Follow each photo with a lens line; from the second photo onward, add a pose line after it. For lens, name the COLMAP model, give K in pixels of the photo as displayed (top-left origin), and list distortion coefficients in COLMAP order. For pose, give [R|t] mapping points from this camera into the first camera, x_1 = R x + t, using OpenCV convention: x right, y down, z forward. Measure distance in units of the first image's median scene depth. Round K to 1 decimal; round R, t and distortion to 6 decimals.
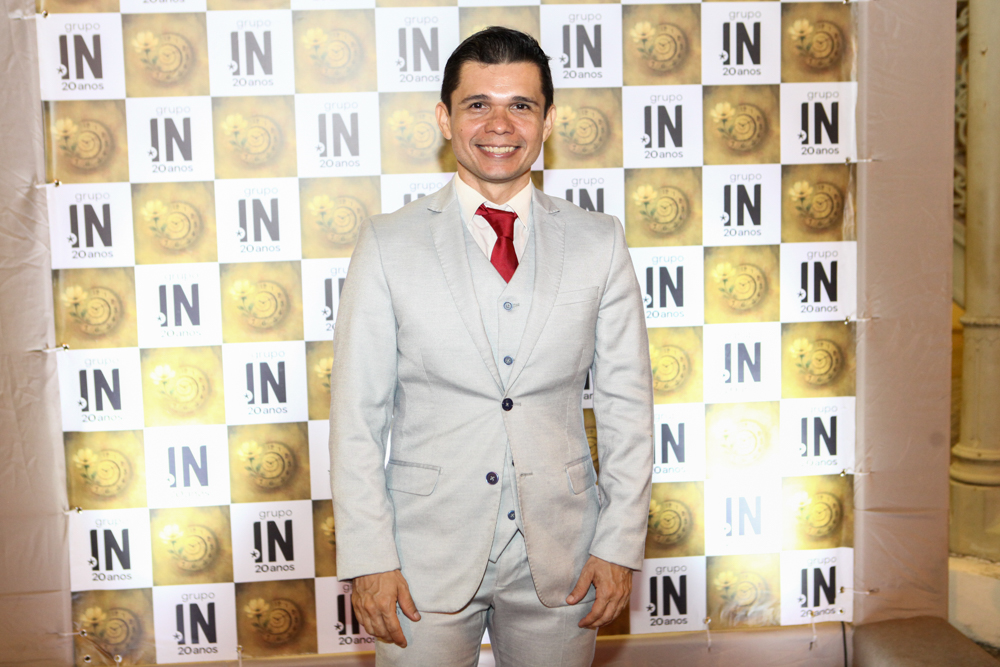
lens RADIAL K [[1412.3, 0, 487.1], [0, 1412.3, 333.6], [0, 0, 1]] dist [0.012203, 0.019602]
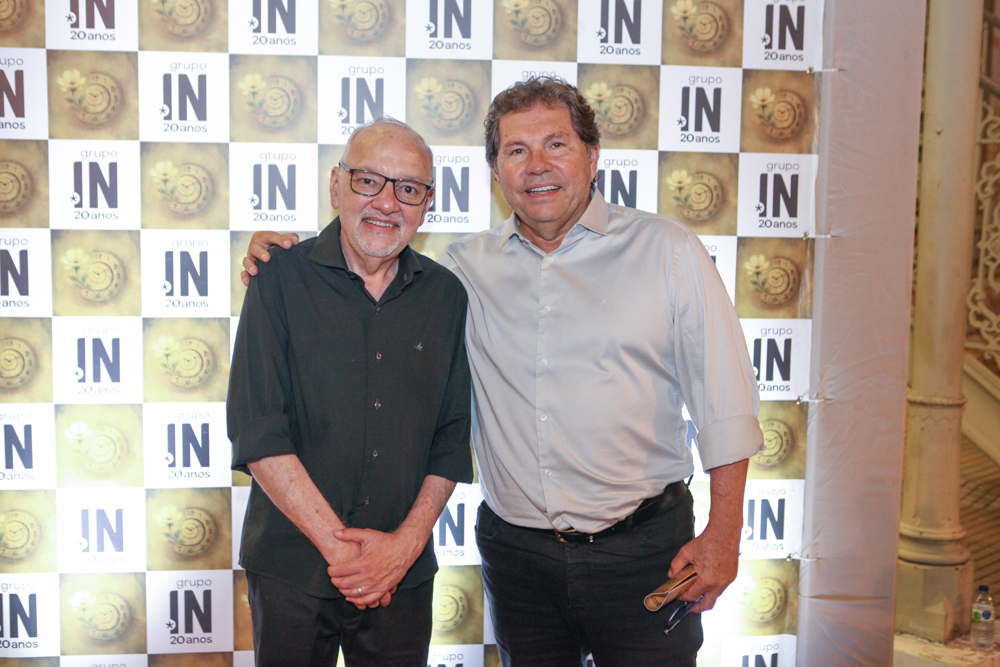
lens RADIAL K [[1183.3, 0, 497.6], [0, 1183.3, 344.6], [0, 0, 1]] dist [-0.014979, 0.038296]
pose [[0.999033, 0.038076, 0.021990, 0.030452], [-0.037795, 0.999200, -0.013052, -0.029795], [-0.022469, 0.012209, 0.999673, 0.201831]]
